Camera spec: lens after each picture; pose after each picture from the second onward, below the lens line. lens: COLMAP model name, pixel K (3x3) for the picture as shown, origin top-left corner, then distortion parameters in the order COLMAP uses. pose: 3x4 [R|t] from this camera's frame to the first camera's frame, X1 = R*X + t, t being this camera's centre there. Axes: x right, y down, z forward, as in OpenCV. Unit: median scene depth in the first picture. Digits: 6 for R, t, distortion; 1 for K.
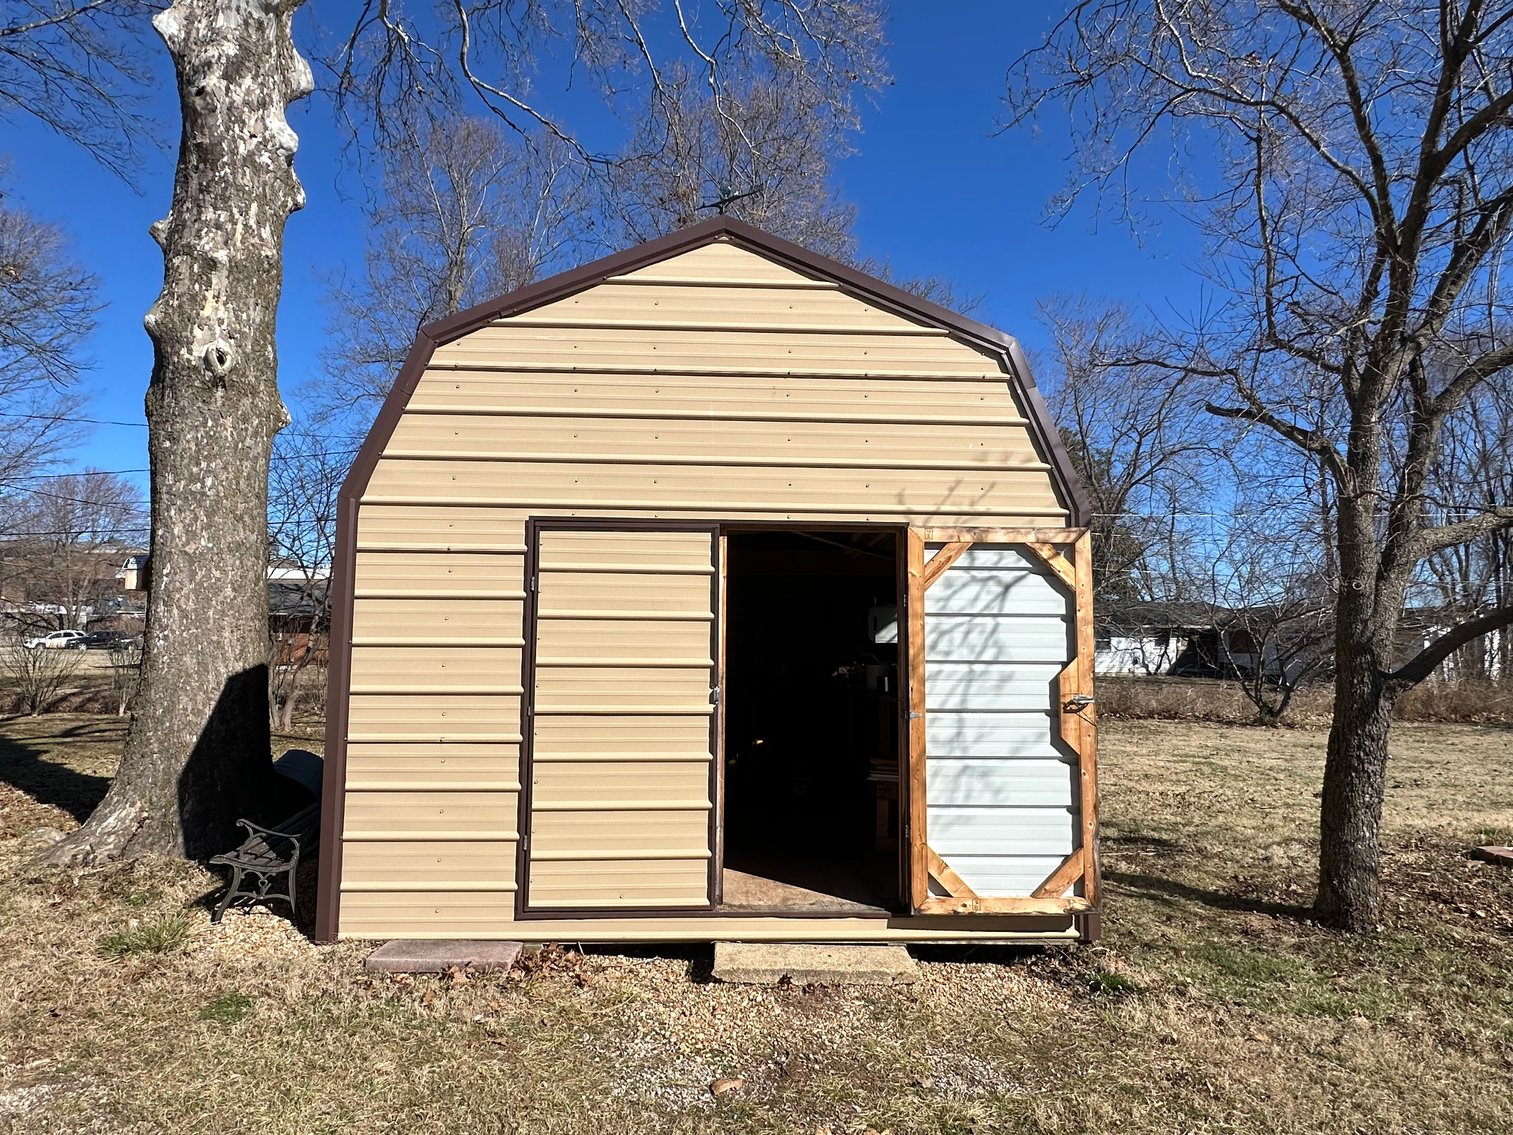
lens RADIAL K [[869.3, 0, 757.8], [0, 869.3, 569.1], [0, 0, 1]] dist [-0.002185, 0.001419]
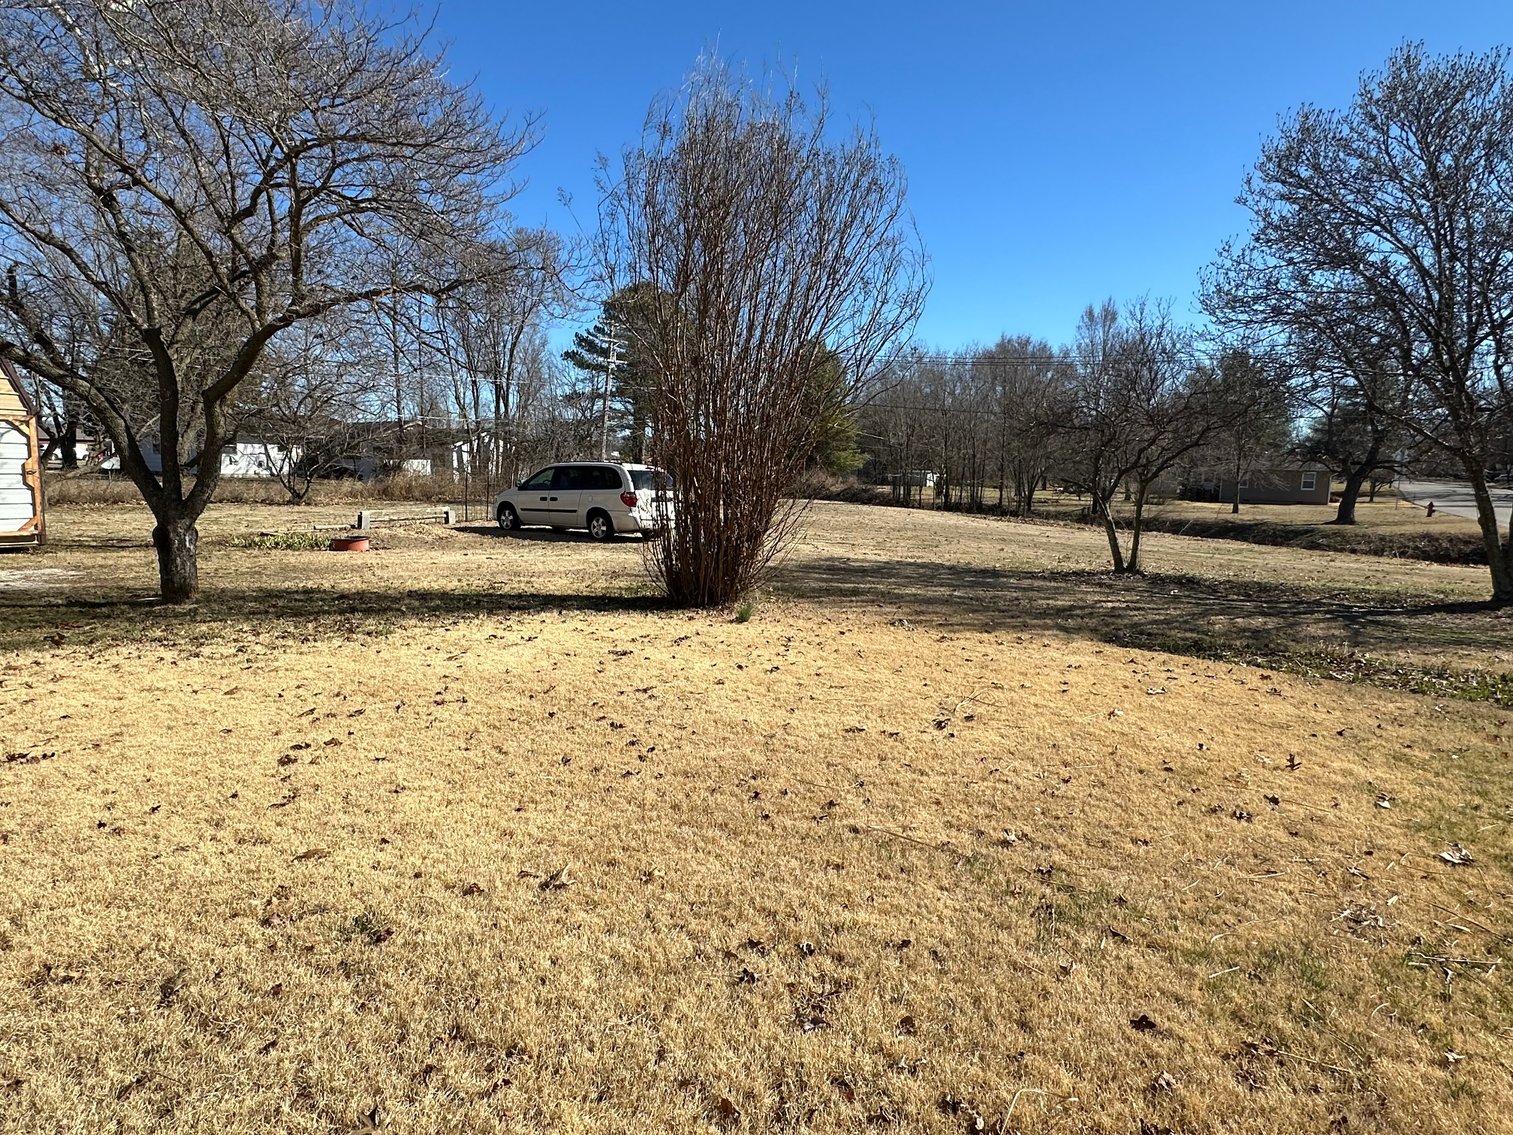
lens RADIAL K [[869.3, 0, 757.4], [0, 869.3, 574.4], [0, 0, 1]] dist [-0.002185, 0.001419]
pose [[0.649456, -0.088425, 0.755240, -0.077241], [-0.085439, 0.978440, 0.188030, -0.067502], [-0.755584, -0.186644, 0.627899, -0.685049]]
